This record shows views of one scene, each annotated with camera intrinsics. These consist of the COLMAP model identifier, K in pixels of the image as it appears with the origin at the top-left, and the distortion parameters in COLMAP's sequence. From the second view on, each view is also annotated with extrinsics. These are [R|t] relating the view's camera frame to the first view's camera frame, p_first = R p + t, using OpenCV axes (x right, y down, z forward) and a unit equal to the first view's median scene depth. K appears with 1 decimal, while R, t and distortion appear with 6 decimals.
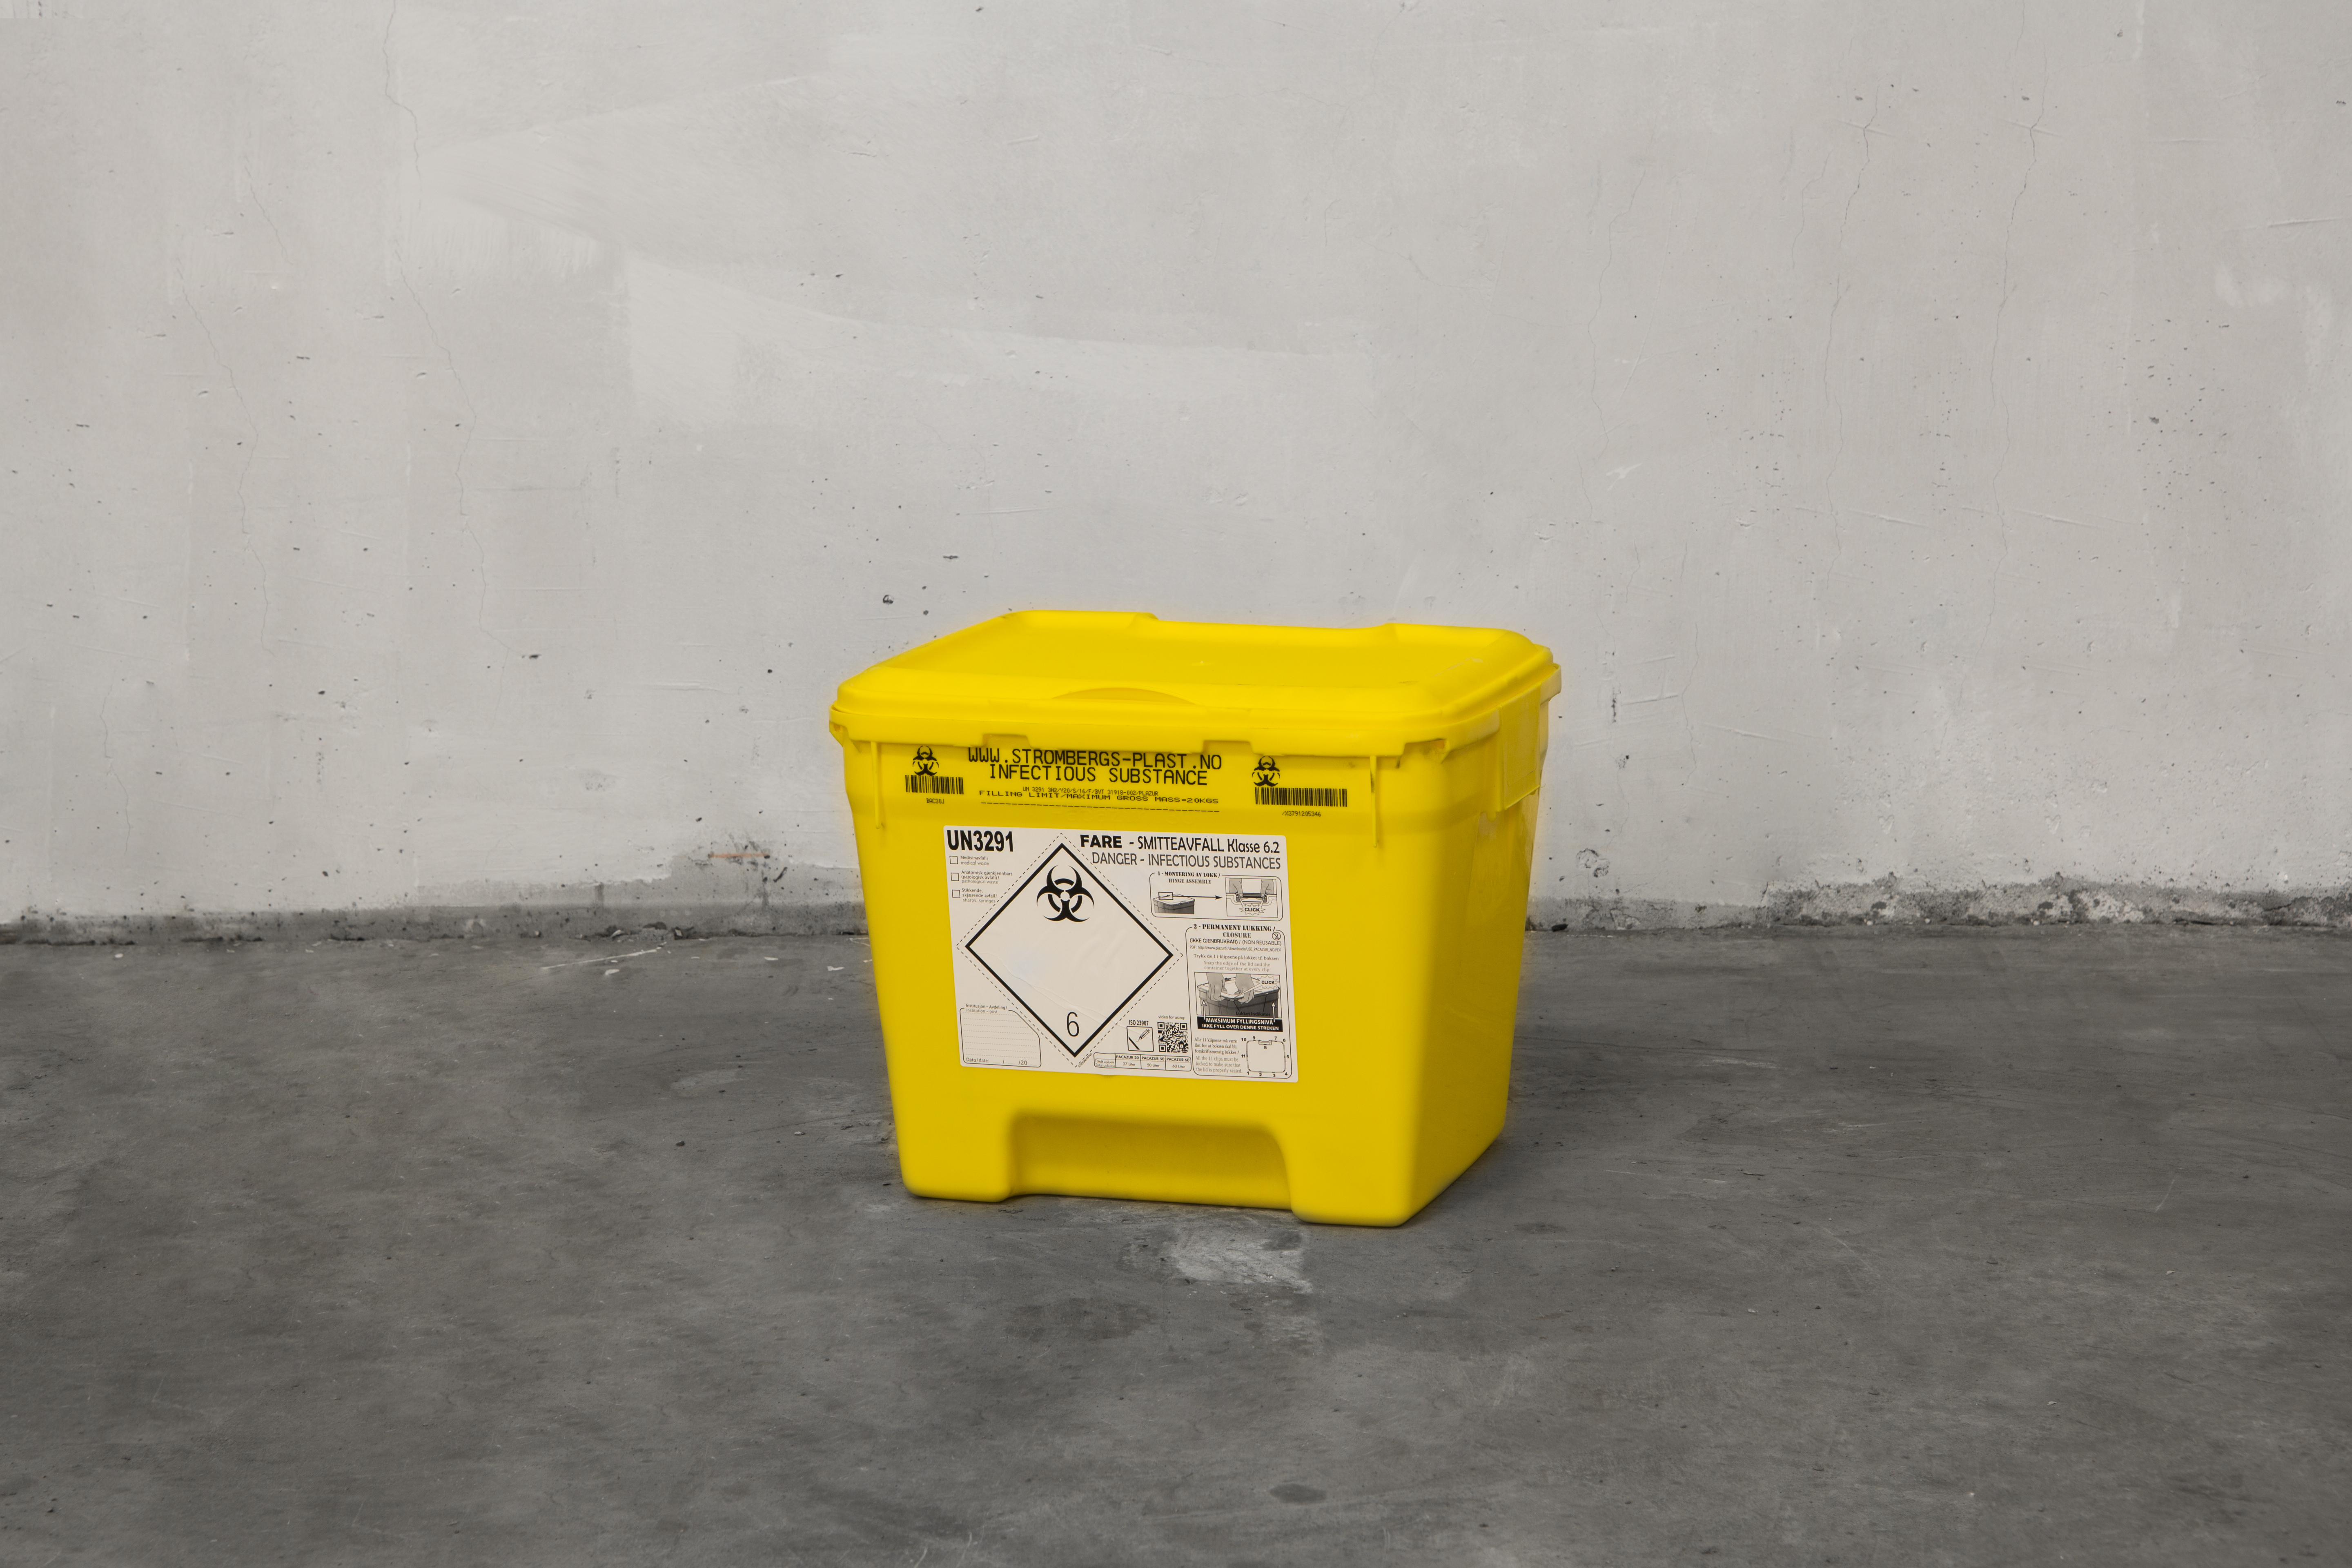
lens RADIAL K [[4440.9, 0, 1160.5], [0, 4440.9, 759.8], [0, 0, 1]] dist [0.219241, 0.000000]
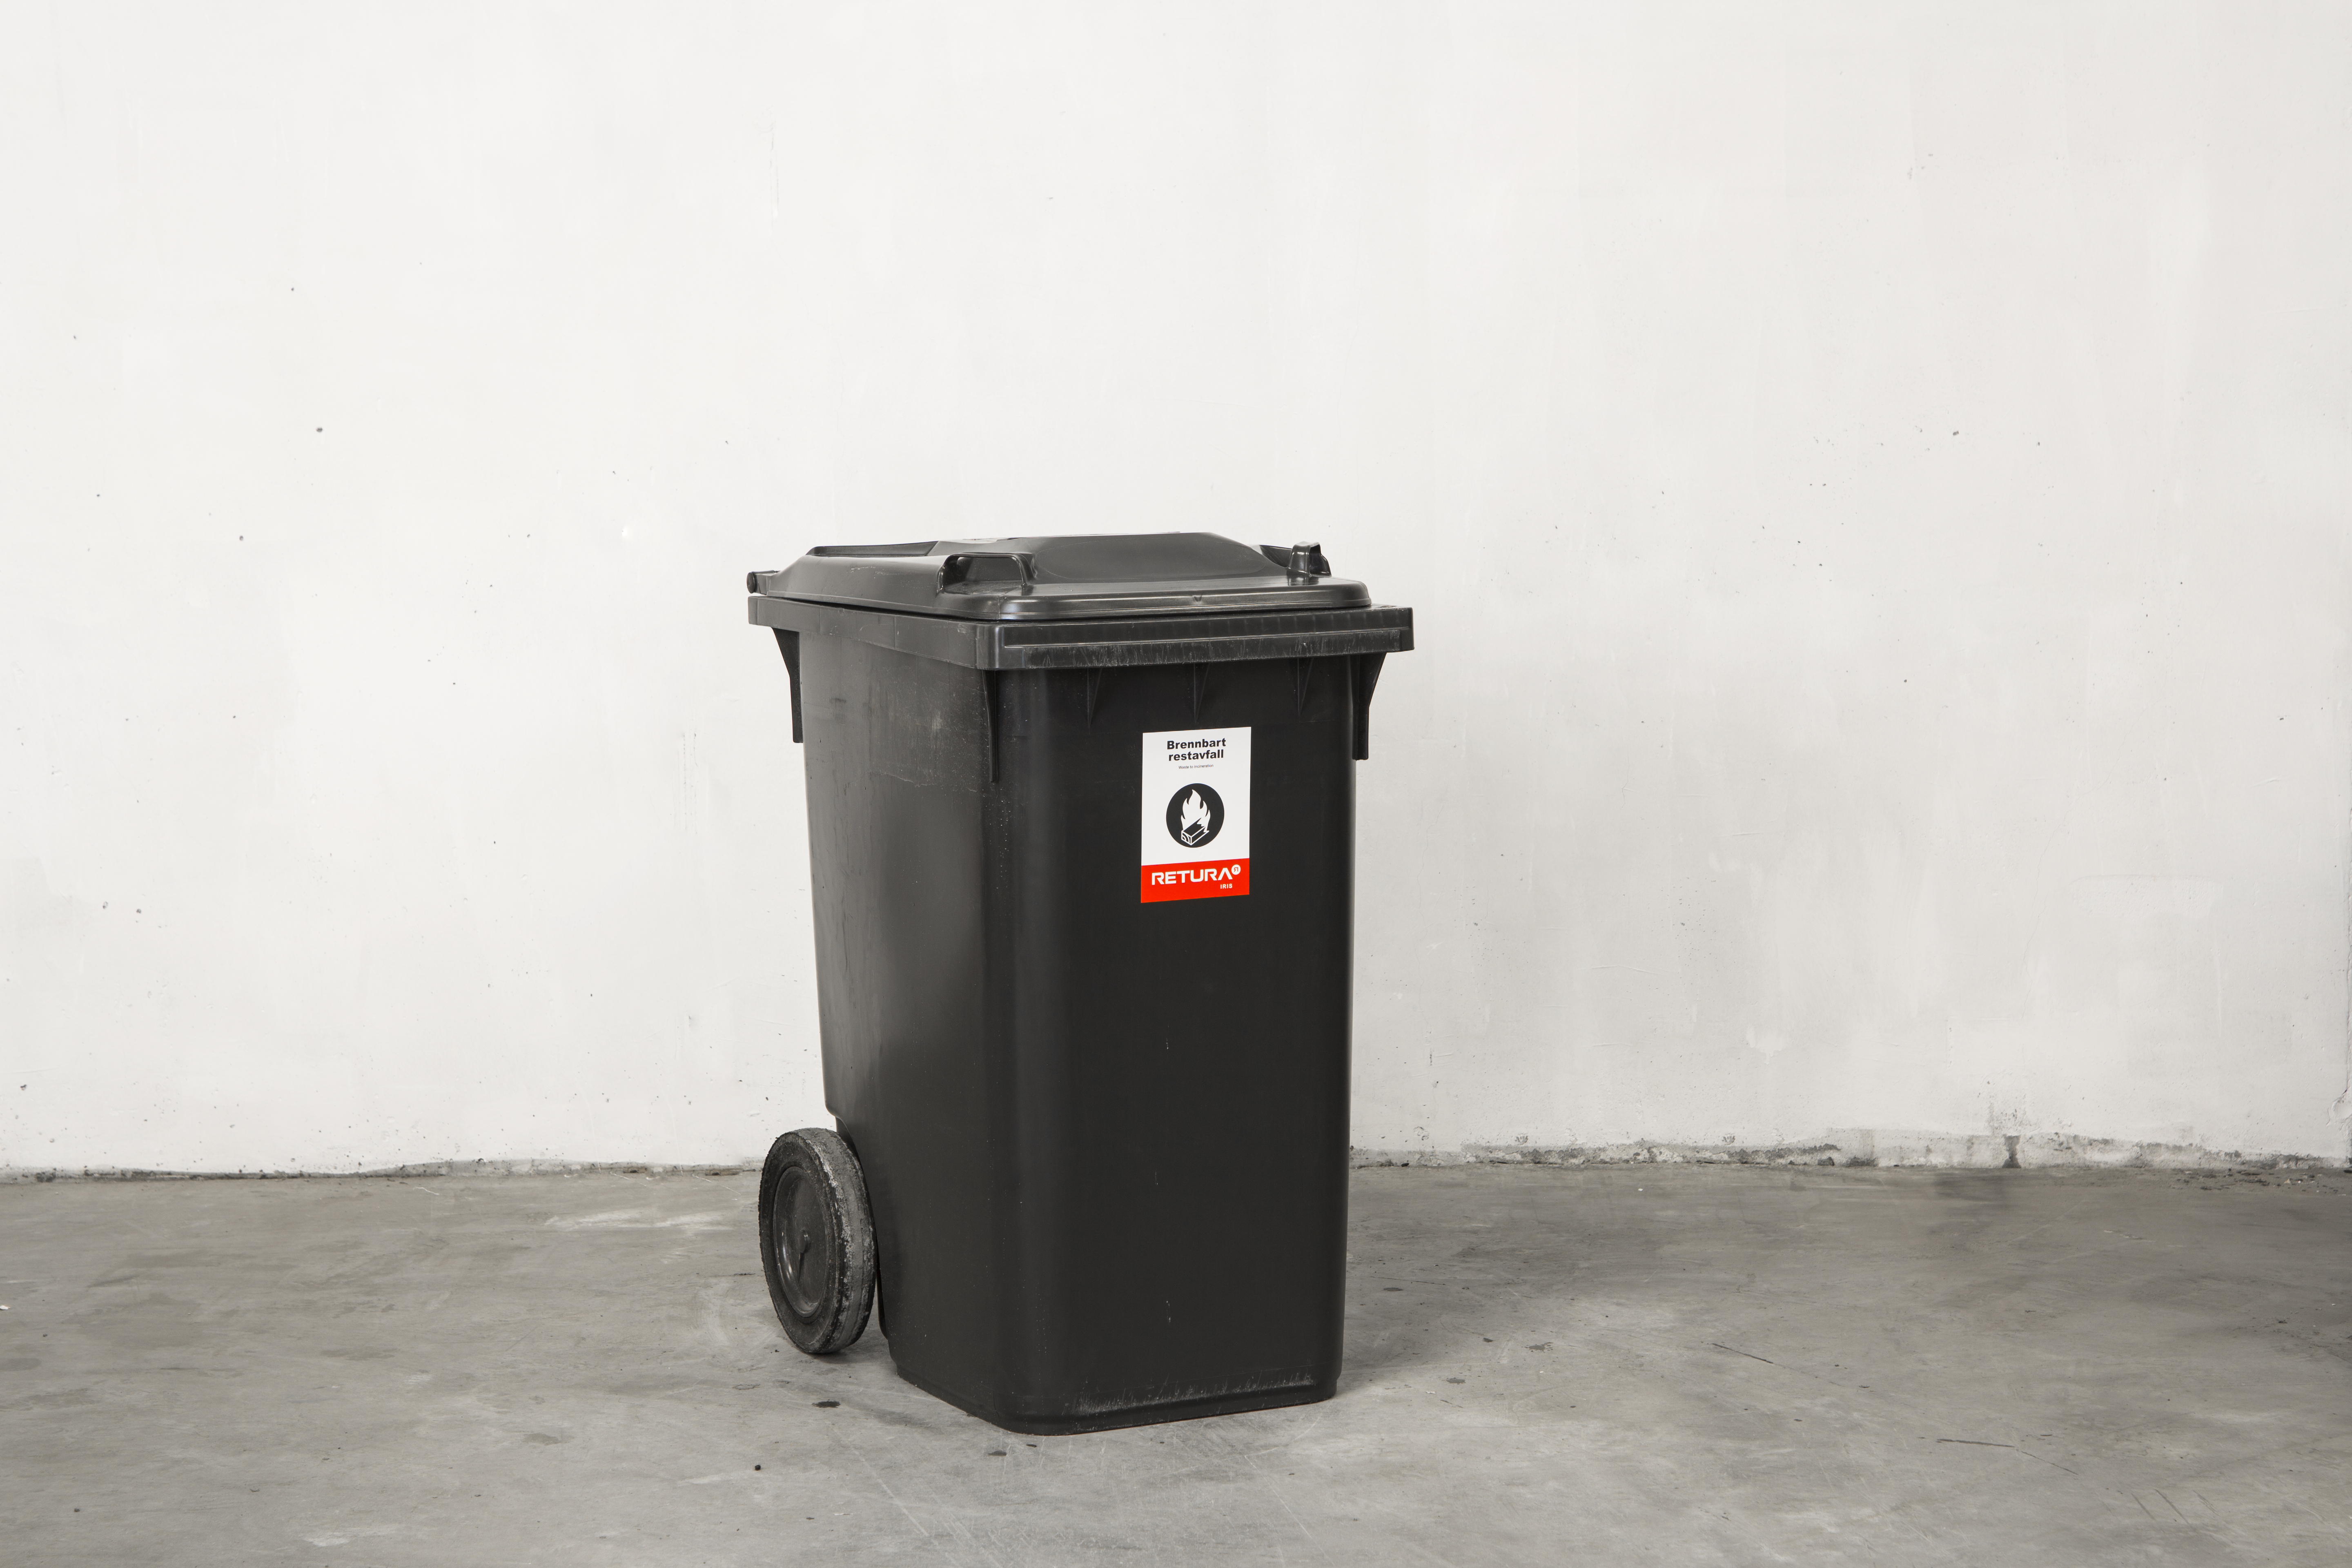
lens RADIAL K [[4440.9, 0, 1170.2], [0, 4440.9, 786.9], [0, 0, 1]] dist [0.219241, 0.000000]
pose [[0.999697, 0.001984, 0.024527, -0.082104], [-0.000698, 0.998628, -0.052354, -0.034054], [-0.024597, 0.052321, 0.998327, -1.242782]]
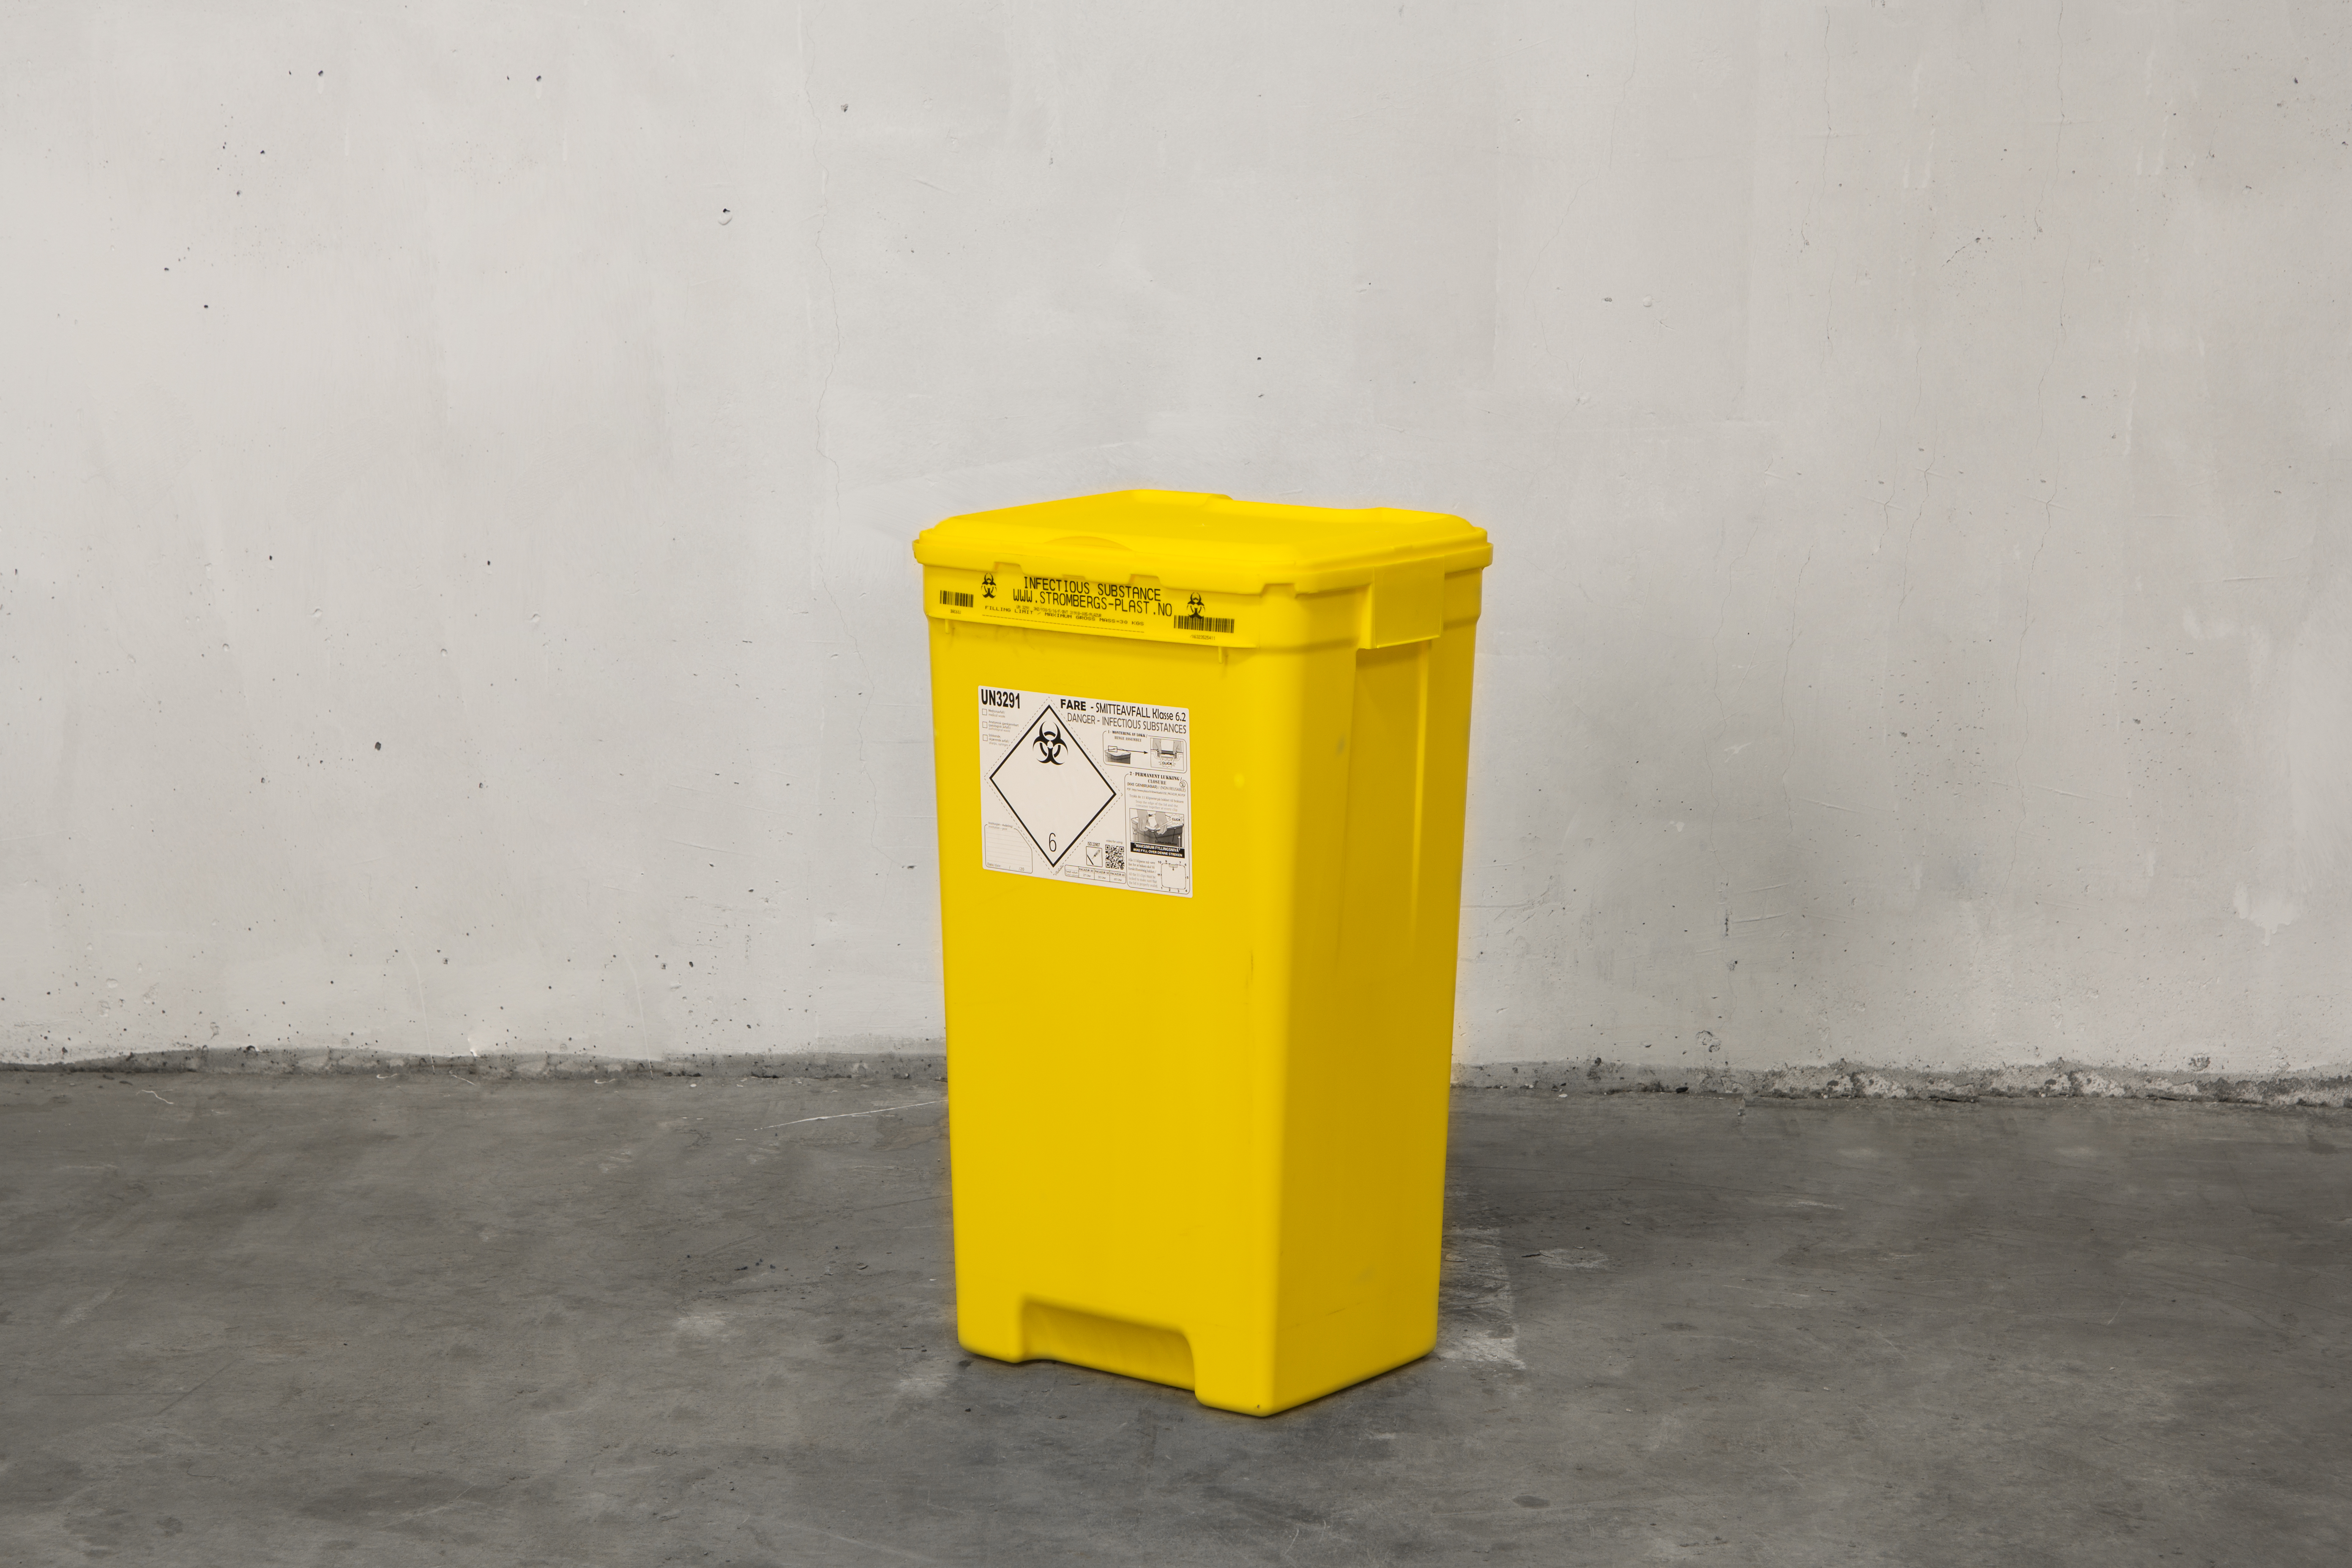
lens RADIAL K [[4440.9, 0, 1190.7], [0, 4440.9, 768.8], [0, 0, 1]] dist [0.219241, 0.000000]
pose [[0.999747, 0.020615, -0.009042, -0.053619], [-0.020683, 0.999758, -0.007473, -0.051813], [0.008886, 0.007658, 0.999931, -0.378498]]
